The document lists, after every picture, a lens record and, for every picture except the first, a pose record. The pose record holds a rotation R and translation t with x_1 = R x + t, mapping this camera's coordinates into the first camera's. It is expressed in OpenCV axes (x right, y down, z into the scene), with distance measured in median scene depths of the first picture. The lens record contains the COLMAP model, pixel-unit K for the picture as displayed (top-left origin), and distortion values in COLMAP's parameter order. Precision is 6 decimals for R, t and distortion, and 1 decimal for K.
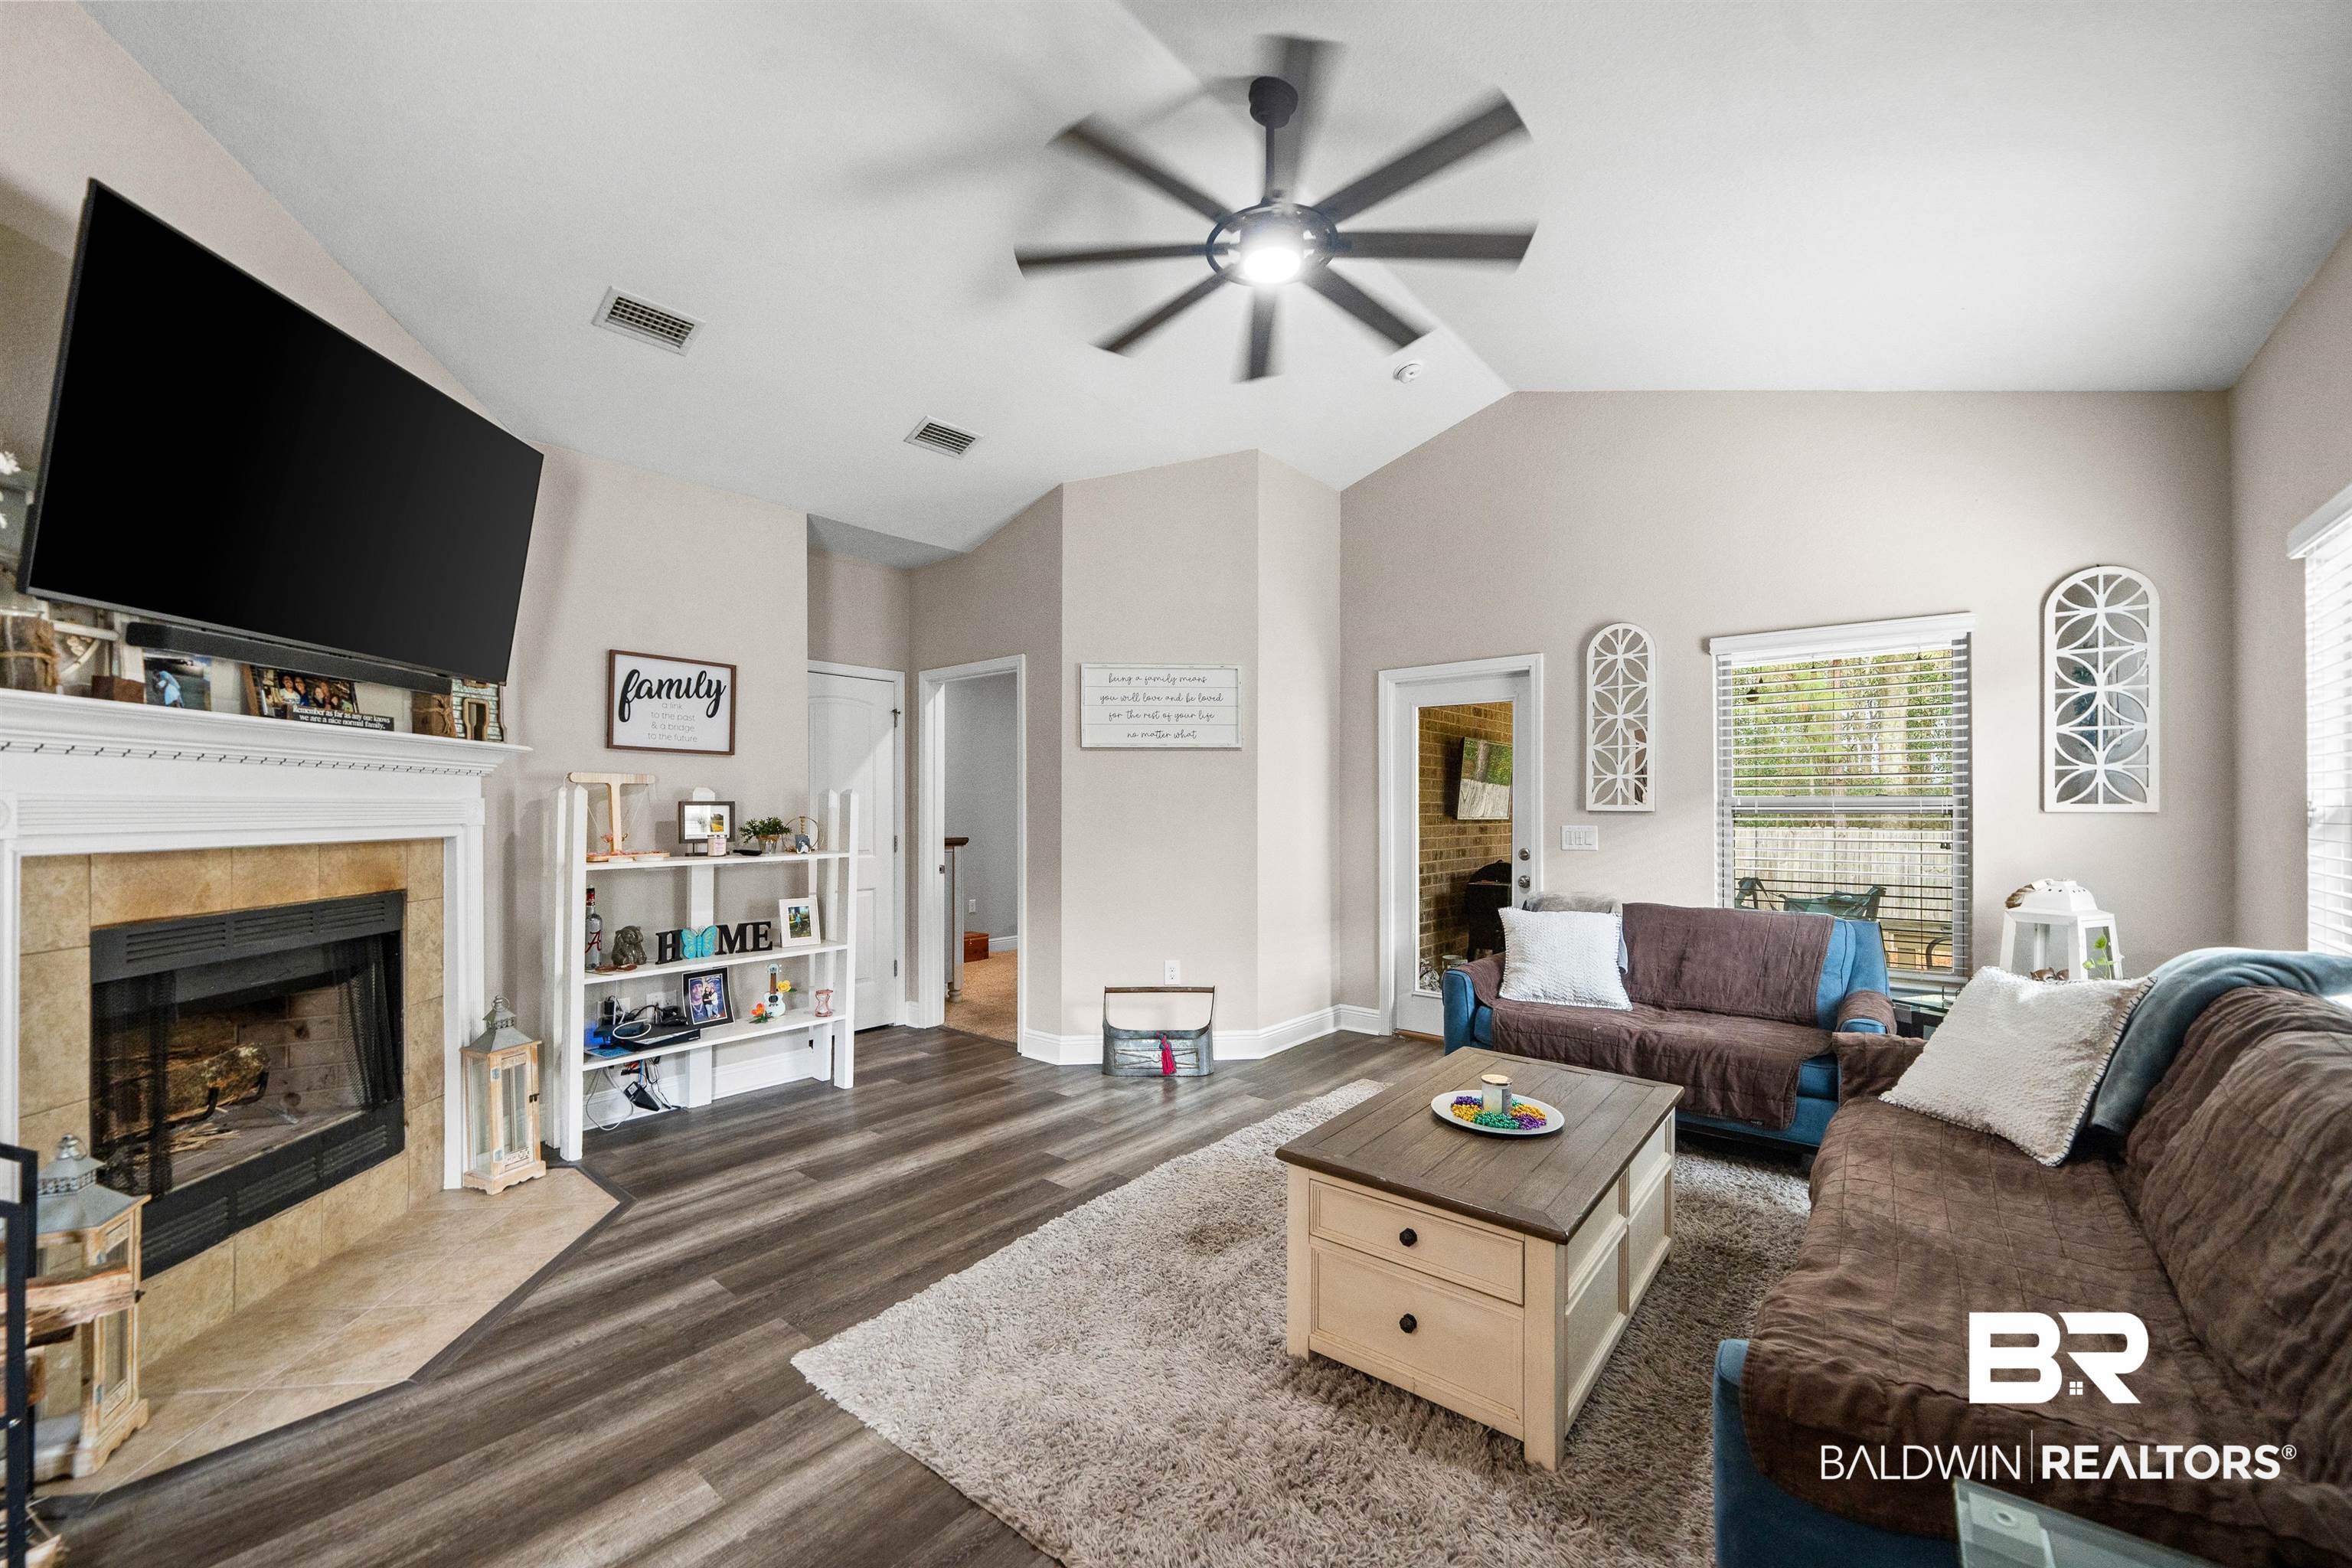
lens RADIAL K [[914.4, 0, 1176.6], [0, 914.4, 803.5], [0, 0, 1]] dist [-0.004011, -0.000528]
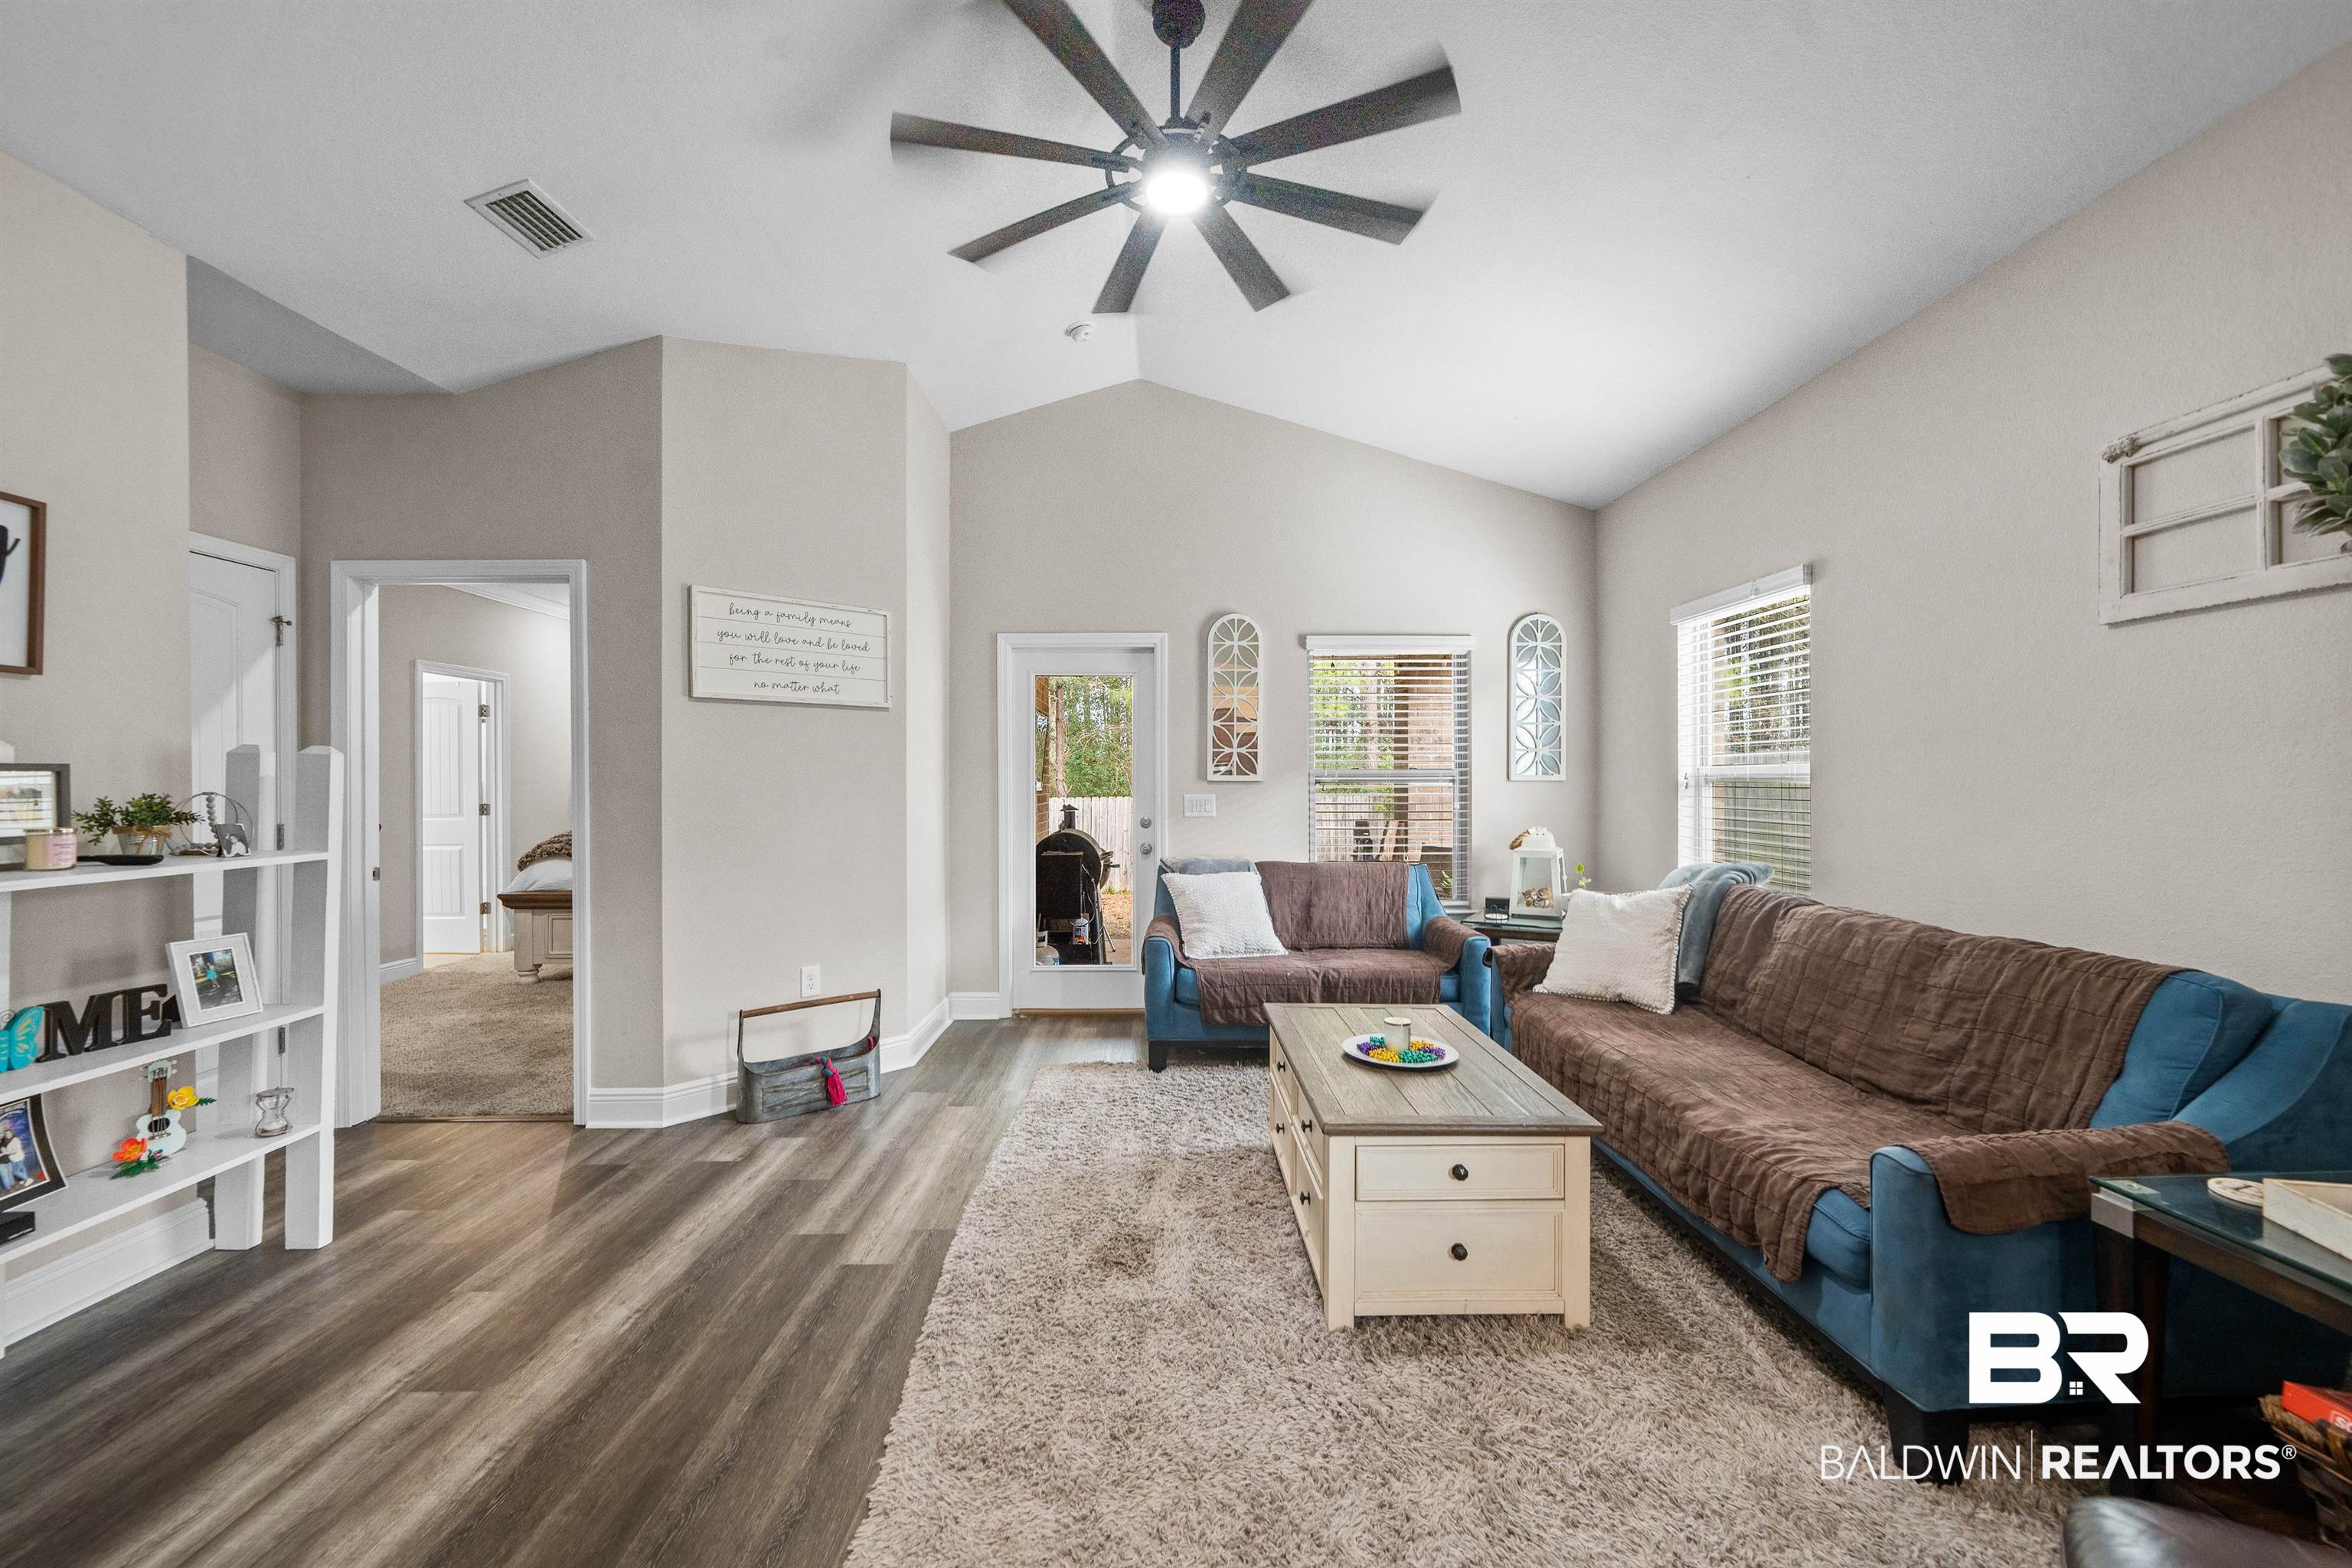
lens RADIAL K [[943.4, 0, 1176.1], [0, 943.4, 782.5], [0, 0, 1]] dist [-0.001840, 0.000374]
pose [[0.761984, -0.002053, 0.647592, -0.339216], [-0.001755, 0.999985, 0.005235, 0.004367], [-0.647593, -0.005125, 0.761969, 0.173788]]
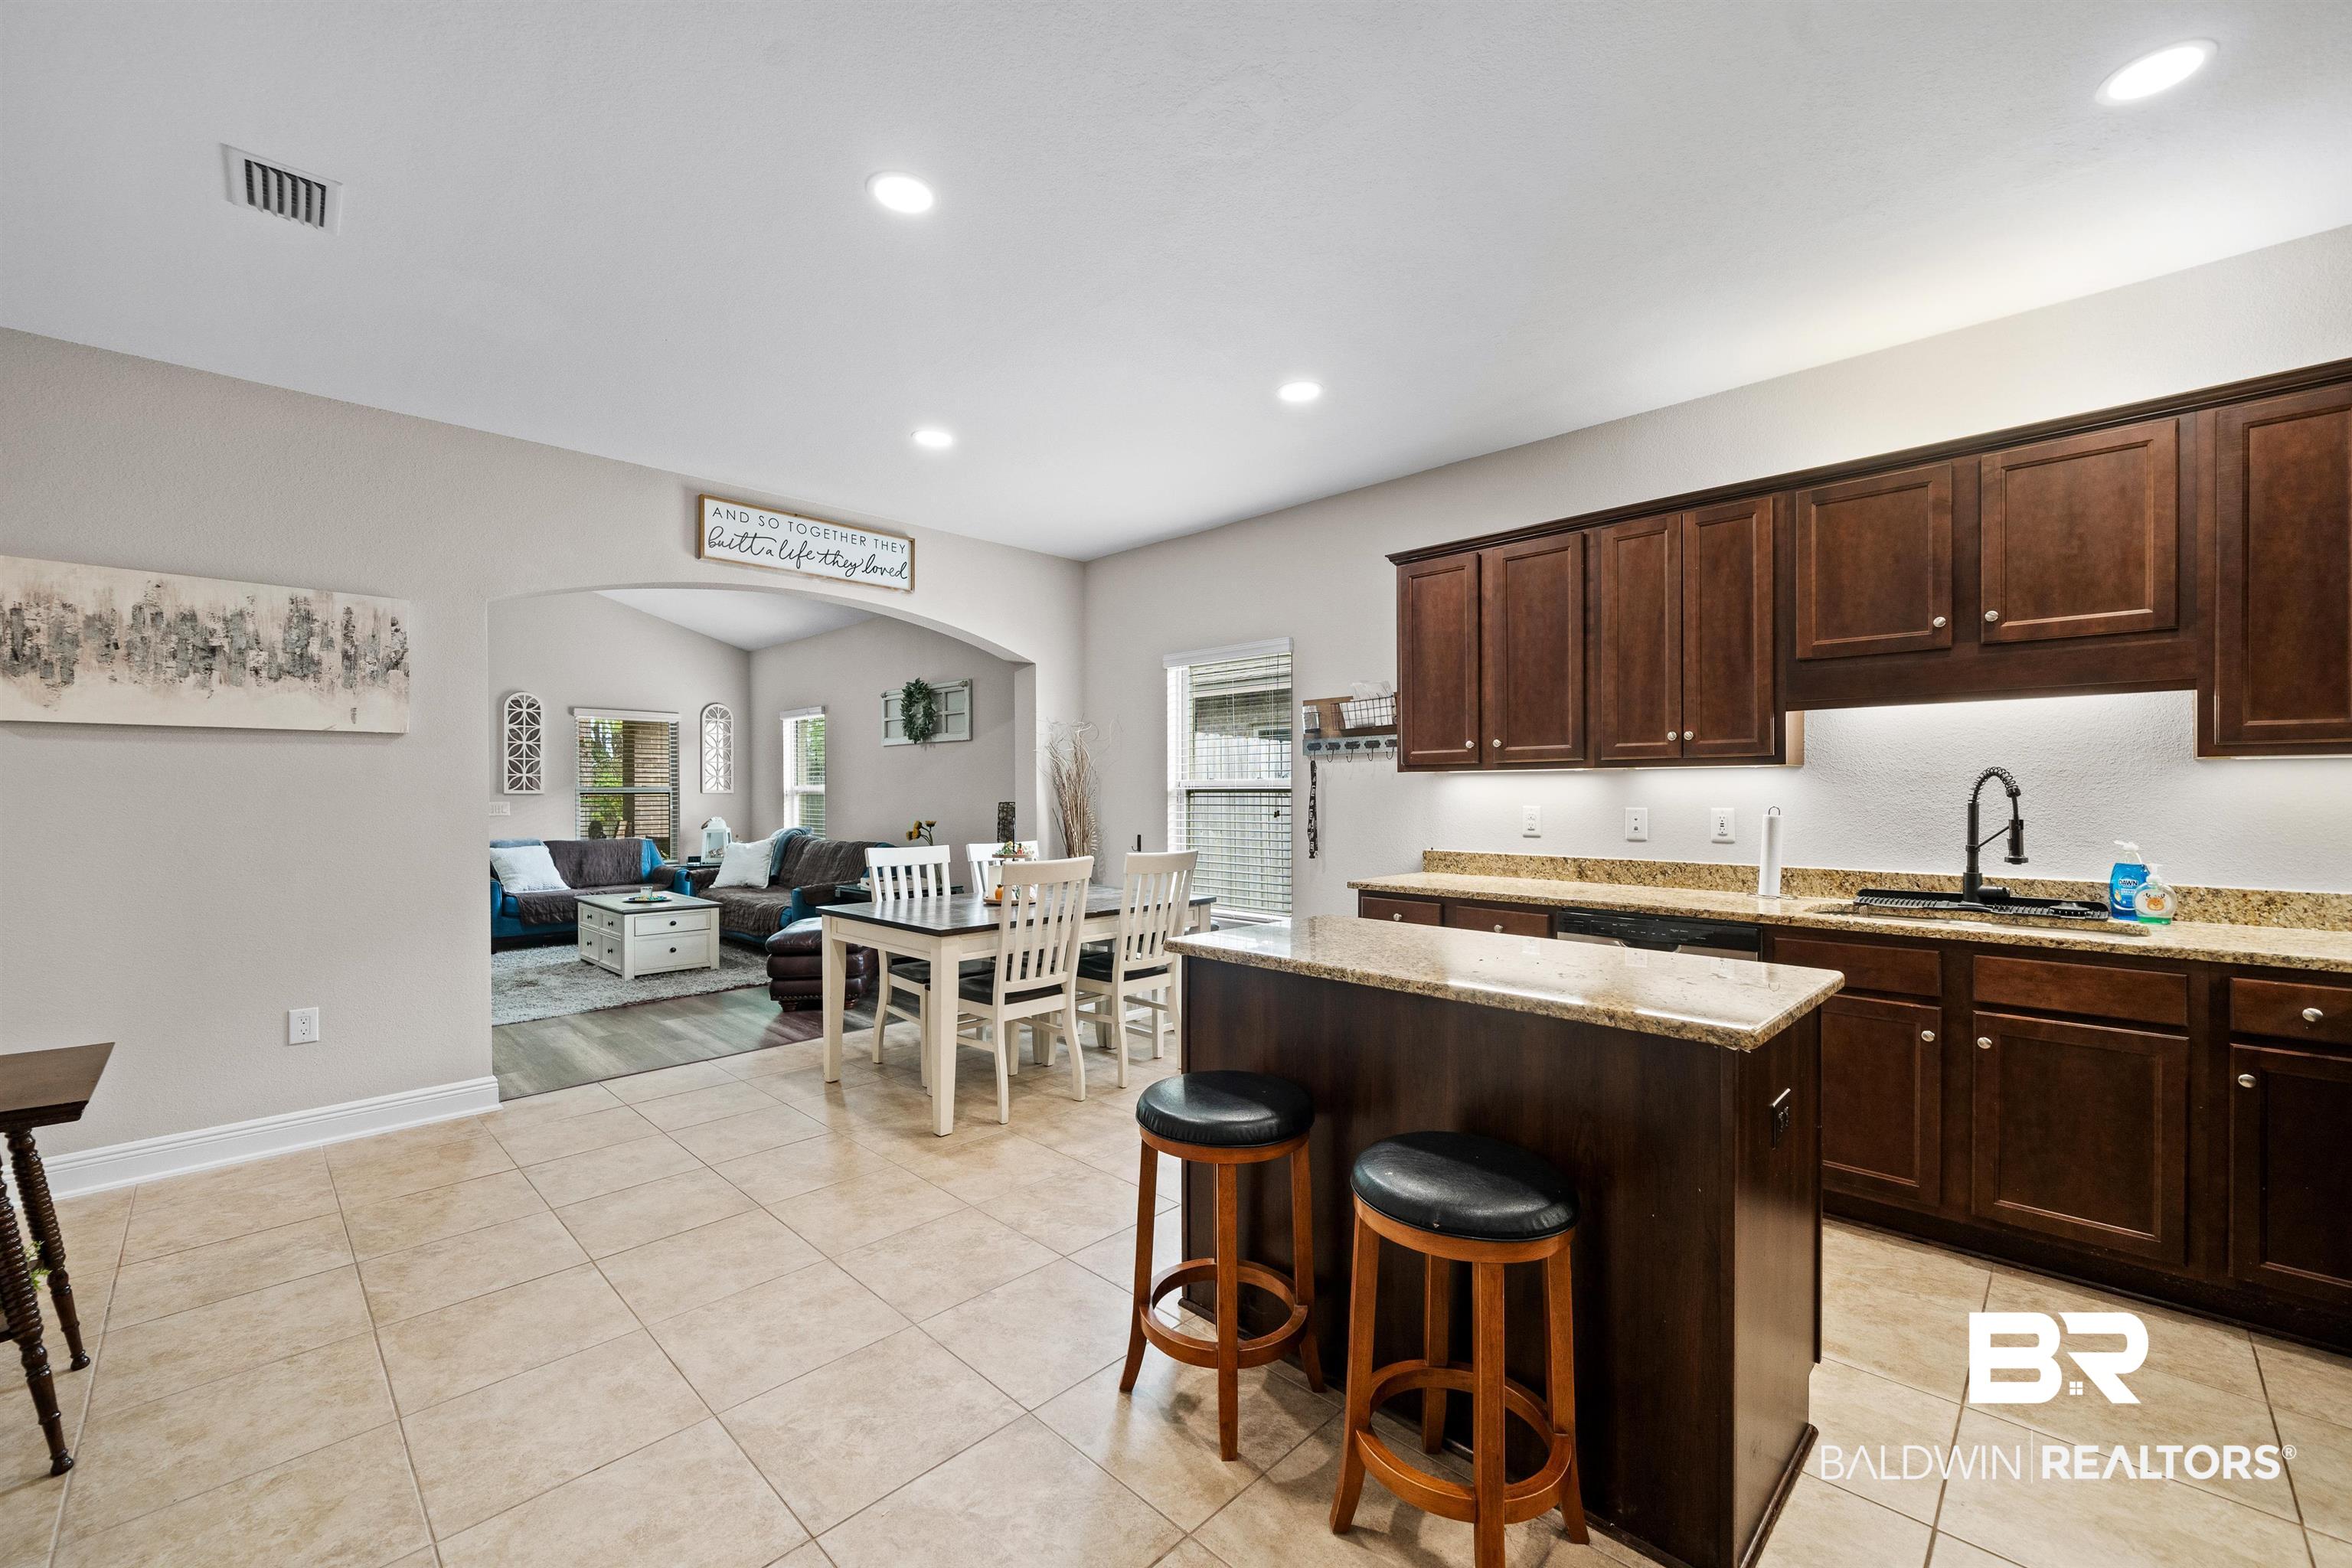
lens RADIAL K [[943.4, 0, 1181.2], [0, 943.4, 799.3], [0, 0, 1]] dist [-0.001840, 0.000374]
pose [[0.079597, -0.009405, 0.996783, -1.386686], [-0.002153, 0.999952, 0.009607, -0.002102], [-0.996825, -0.002911, 0.079573, -0.504476]]
